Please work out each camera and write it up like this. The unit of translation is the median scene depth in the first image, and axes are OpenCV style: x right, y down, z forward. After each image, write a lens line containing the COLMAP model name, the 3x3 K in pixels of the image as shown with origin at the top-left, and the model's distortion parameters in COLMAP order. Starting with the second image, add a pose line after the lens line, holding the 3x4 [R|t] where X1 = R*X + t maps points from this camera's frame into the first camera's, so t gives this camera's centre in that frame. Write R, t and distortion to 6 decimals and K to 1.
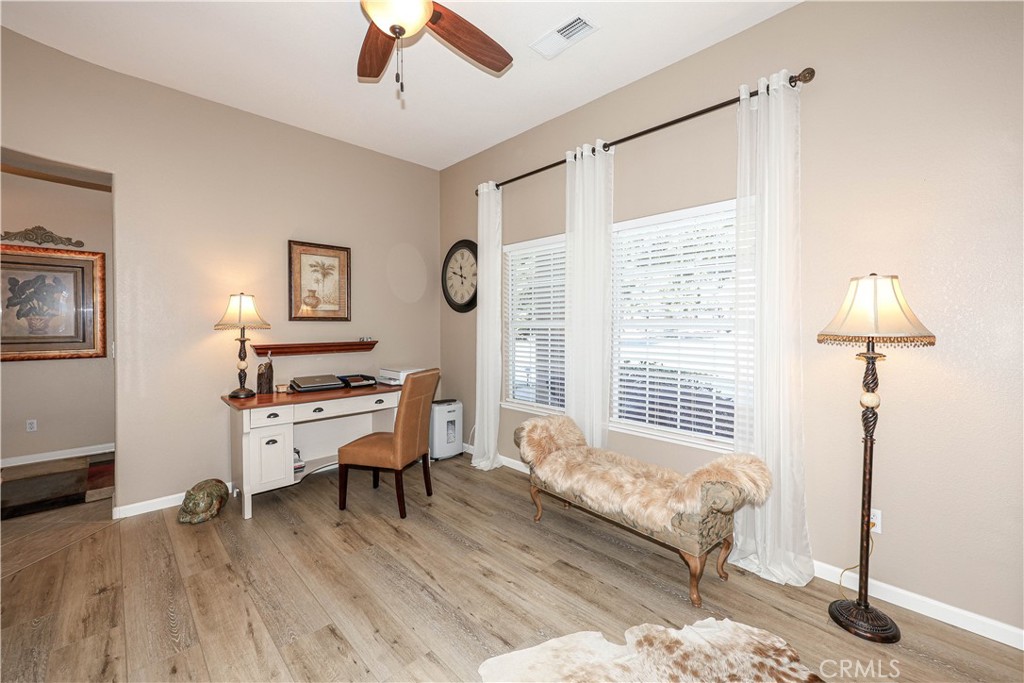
lens RADIAL K [[416.1, 0, 516.3], [0, 416.1, 330.6], [0, 0, 1]] dist [0.000571, 0.000169]
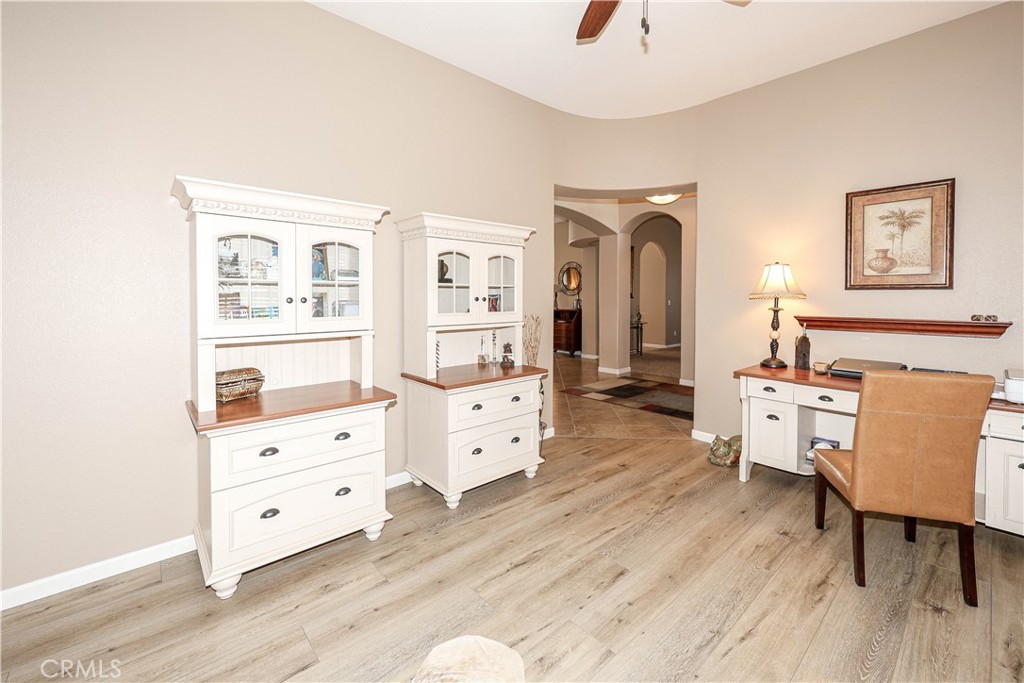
lens RADIAL K [[416.1, 0, 517.9], [0, 416.1, 302.0], [0, 0, 1]] dist [0.000571, 0.000169]
pose [[-0.033216, 0.014832, -0.999338, 0.355997], [-0.018461, 0.999710, 0.015451, 0.000260], [0.999278, 0.018962, -0.032933, 0.416812]]
